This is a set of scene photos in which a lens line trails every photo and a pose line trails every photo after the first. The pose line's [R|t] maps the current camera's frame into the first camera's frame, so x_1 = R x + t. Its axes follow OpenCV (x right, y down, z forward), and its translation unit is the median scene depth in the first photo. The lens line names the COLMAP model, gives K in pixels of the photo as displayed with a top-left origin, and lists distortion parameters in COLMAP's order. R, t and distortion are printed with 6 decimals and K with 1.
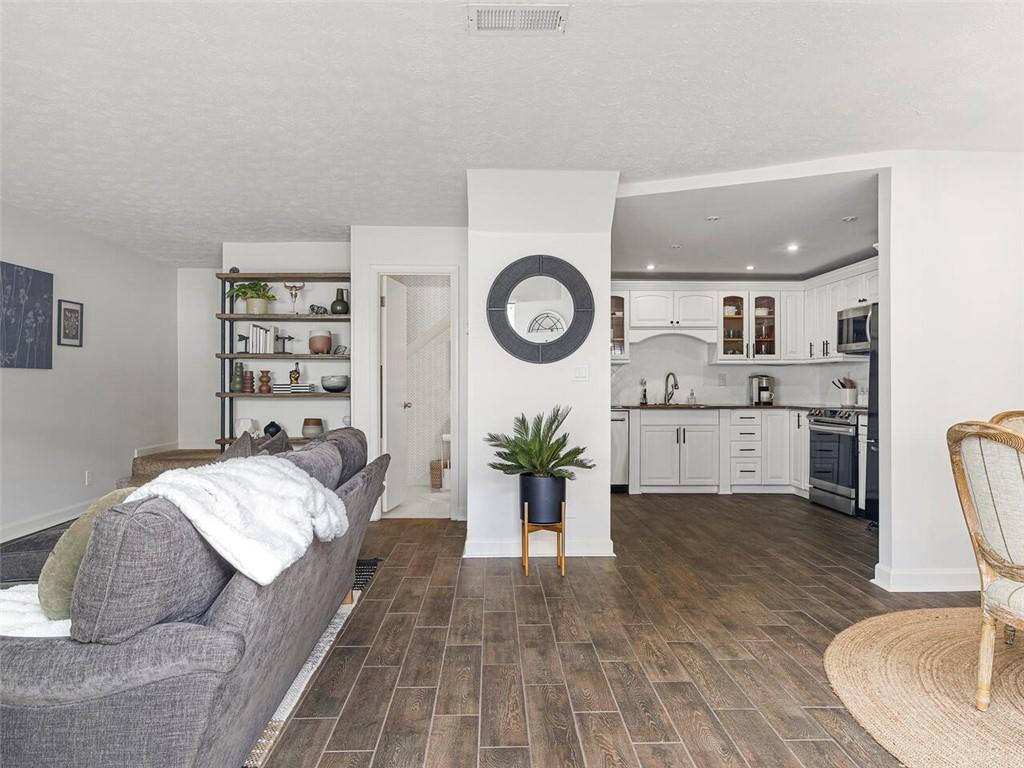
lens RADIAL K [[654.8, 0, 510.5], [0, 654.8, 381.3], [0, 0, 1]] dist [0.002743, 0.000962]
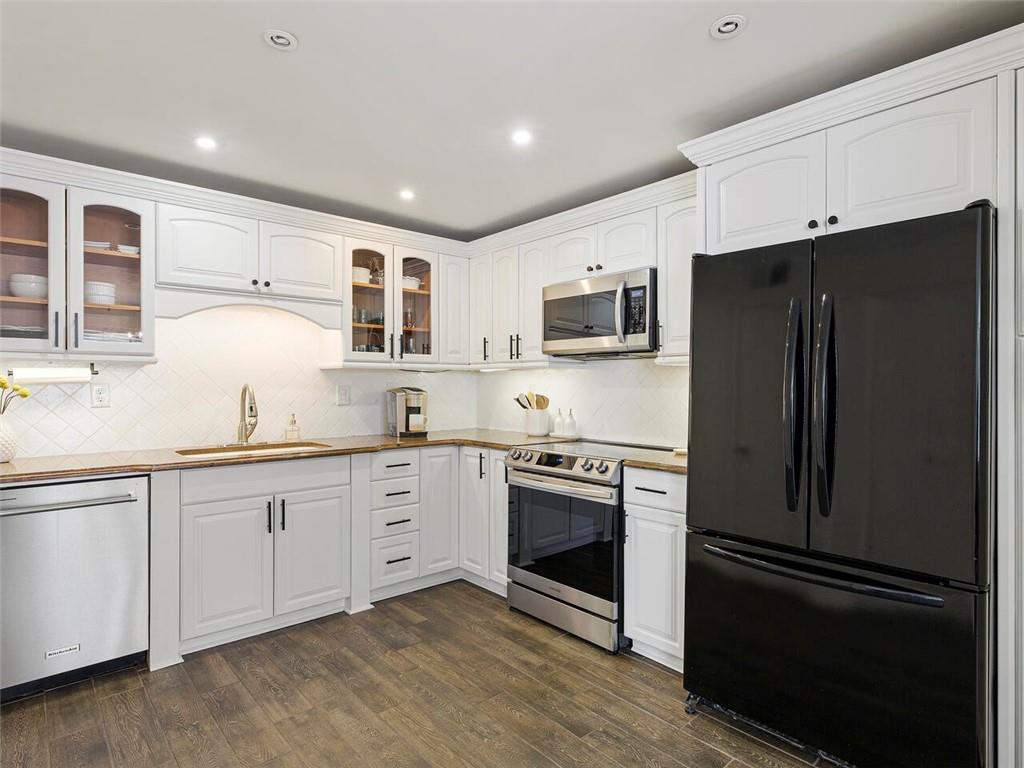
lens RADIAL K [[552.1, 0, 505.1], [0, 552.1, 384.3], [0, 0, 1]] dist [-0.004497, -0.000695]
pose [[0.773495, -0.001515, 0.633801, 0.126382], [-0.002643, 0.999981, 0.005616, -0.015682], [-0.633797, -0.006019, 0.773476, 0.548827]]
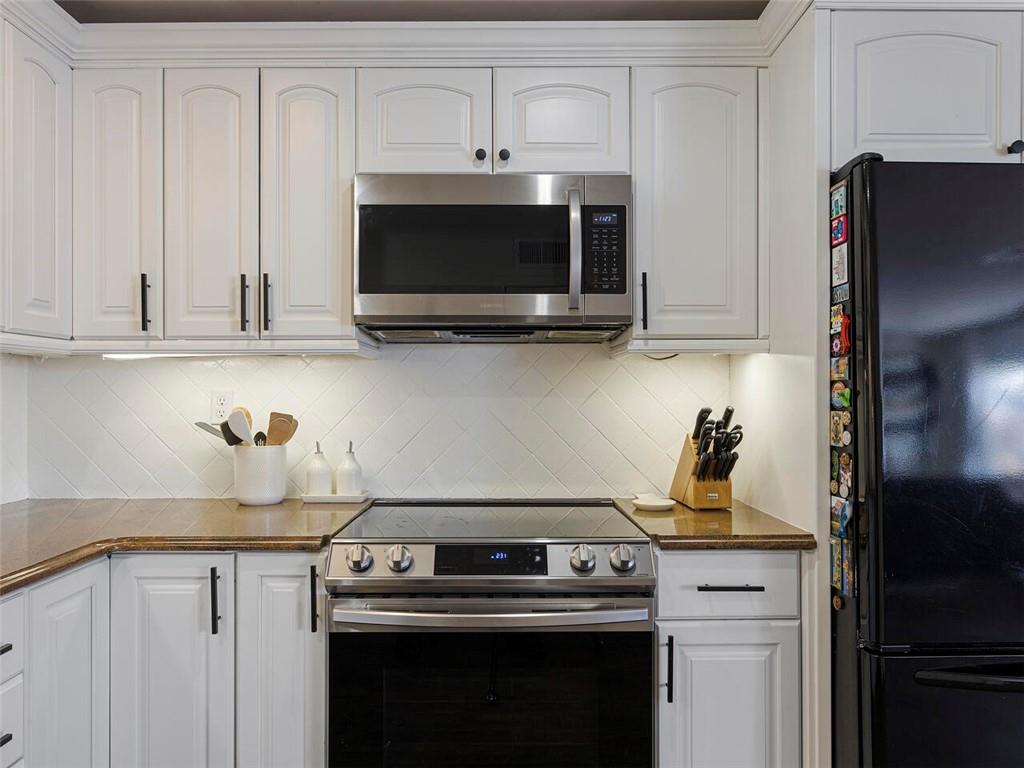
lens RADIAL K [[830.1, 0, 517.6], [0, 830.1, 368.9], [0, 0, 1]] dist [0.017855, 0.005677]
pose [[0.042587, 0.009120, 0.999051, 0.133346], [-0.003192, 0.999954, -0.008992, -0.018538], [-0.999088, -0.002806, 0.042614, 0.809084]]
